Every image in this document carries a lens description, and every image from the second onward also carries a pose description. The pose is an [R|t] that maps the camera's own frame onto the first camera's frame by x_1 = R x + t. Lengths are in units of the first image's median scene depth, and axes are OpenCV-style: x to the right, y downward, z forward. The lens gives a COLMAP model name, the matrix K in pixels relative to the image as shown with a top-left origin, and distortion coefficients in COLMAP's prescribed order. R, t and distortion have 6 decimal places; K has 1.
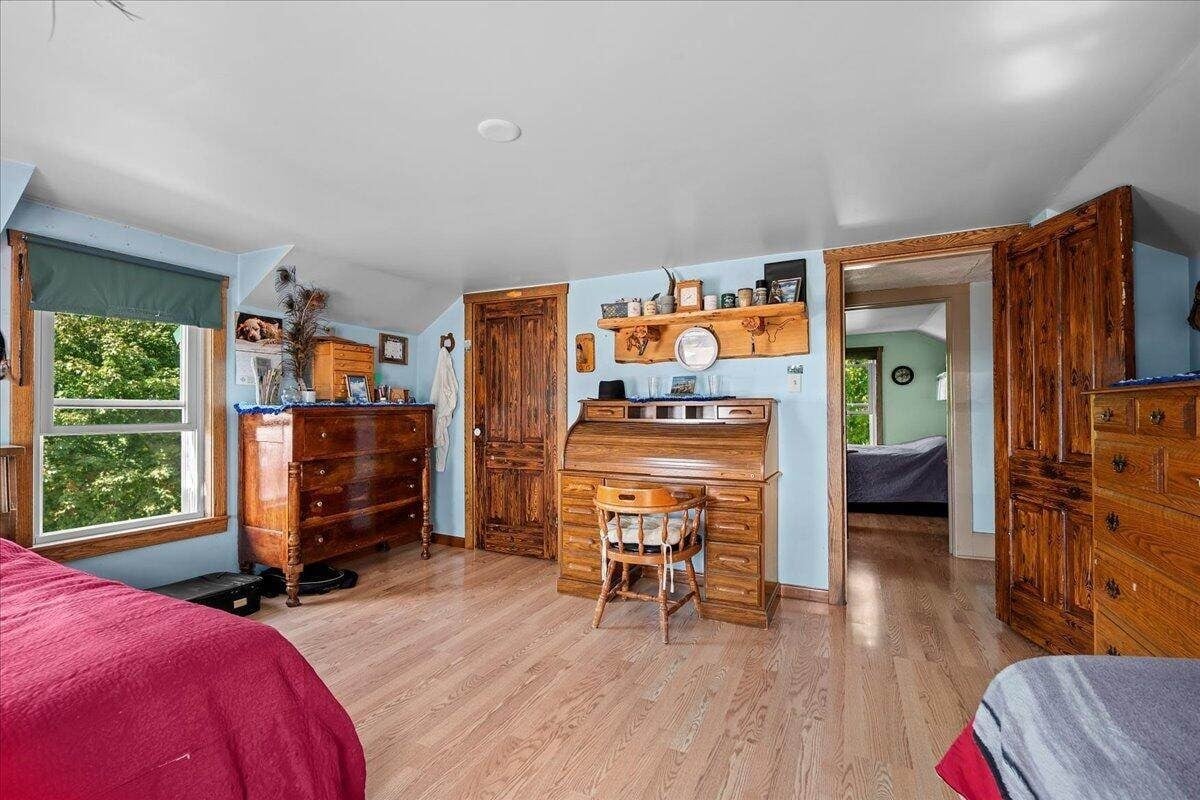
lens RADIAL K [[525.3, 0, 600.4], [0, 525.3, 405.2], [0, 0, 1]] dist [0.001876, 0.000164]
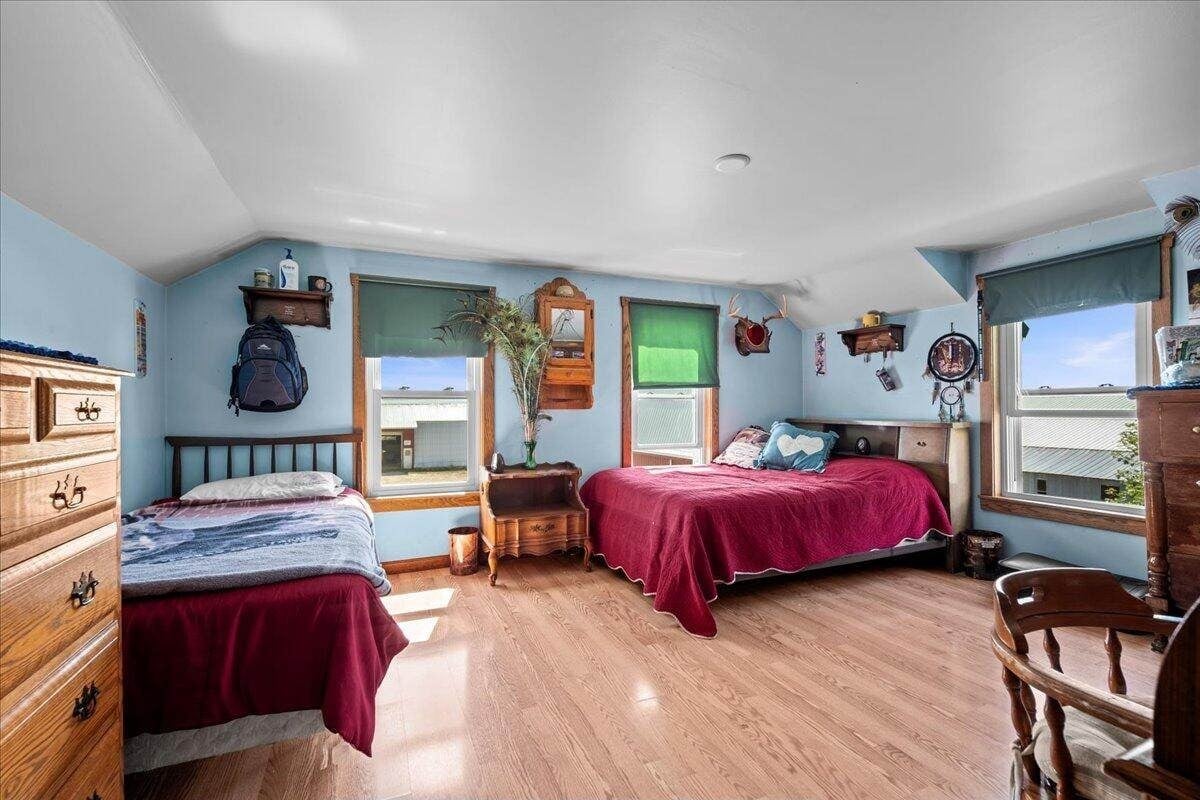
lens RADIAL K [[525.3, 0, 601.1], [0, 525.3, 400.7], [0, 0, 1]] dist [0.001876, 0.000164]
pose [[-0.646703, 0.006629, -0.762713, 0.763083], [0.019094, 0.999790, -0.007501, 0.013552], [0.762502, -0.019414, -0.646694, 1.289709]]
